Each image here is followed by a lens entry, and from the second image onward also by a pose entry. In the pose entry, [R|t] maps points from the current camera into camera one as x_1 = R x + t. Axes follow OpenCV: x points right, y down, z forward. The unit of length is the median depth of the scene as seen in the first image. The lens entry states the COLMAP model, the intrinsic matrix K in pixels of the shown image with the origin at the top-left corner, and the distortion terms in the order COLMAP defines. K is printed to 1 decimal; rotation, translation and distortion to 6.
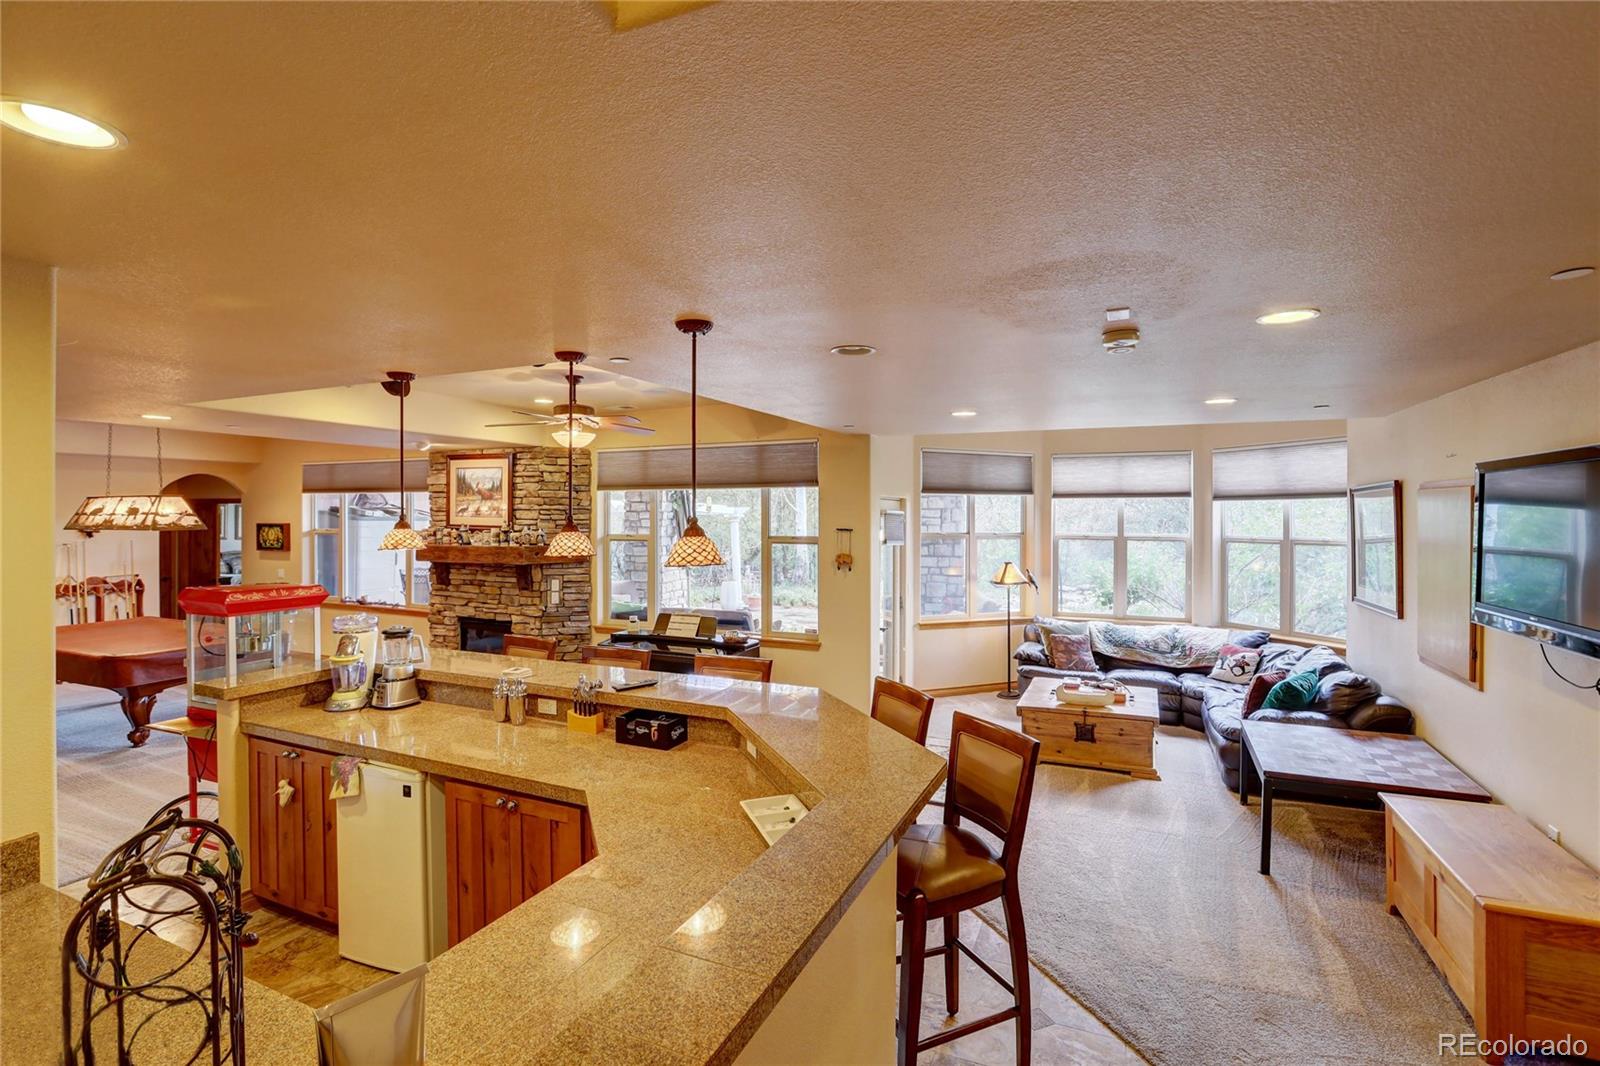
lens RADIAL K [[733.5, 0, 800.2], [0, 733.5, 517.8], [0, 0, 1]] dist [-0.025349, 0.003592]
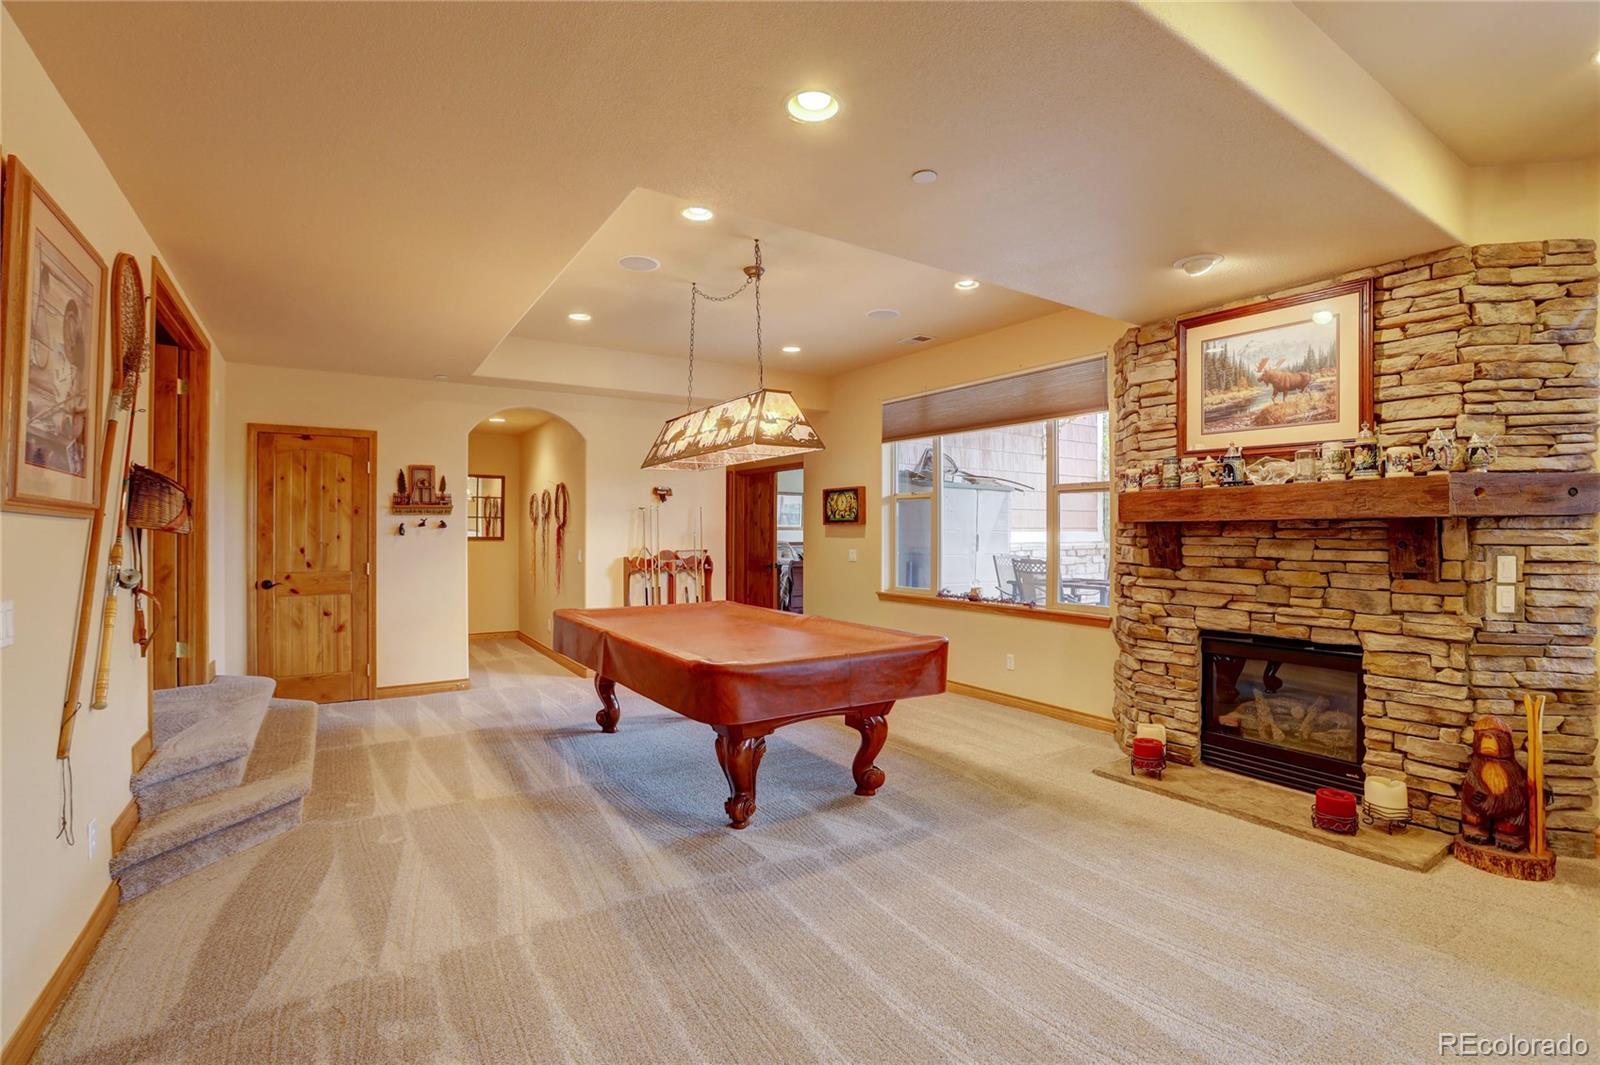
lens RADIAL K [[733.5, 0, 807.8], [0, 733.5, 529.7], [0, 0, 1]] dist [-0.025349, 0.003592]
pose [[0.841745, -0.001435, -0.539874, -0.437277], [-0.001973, 0.999982, -0.005735, 0.070415], [0.539872, 0.005892, 0.841726, 0.422035]]
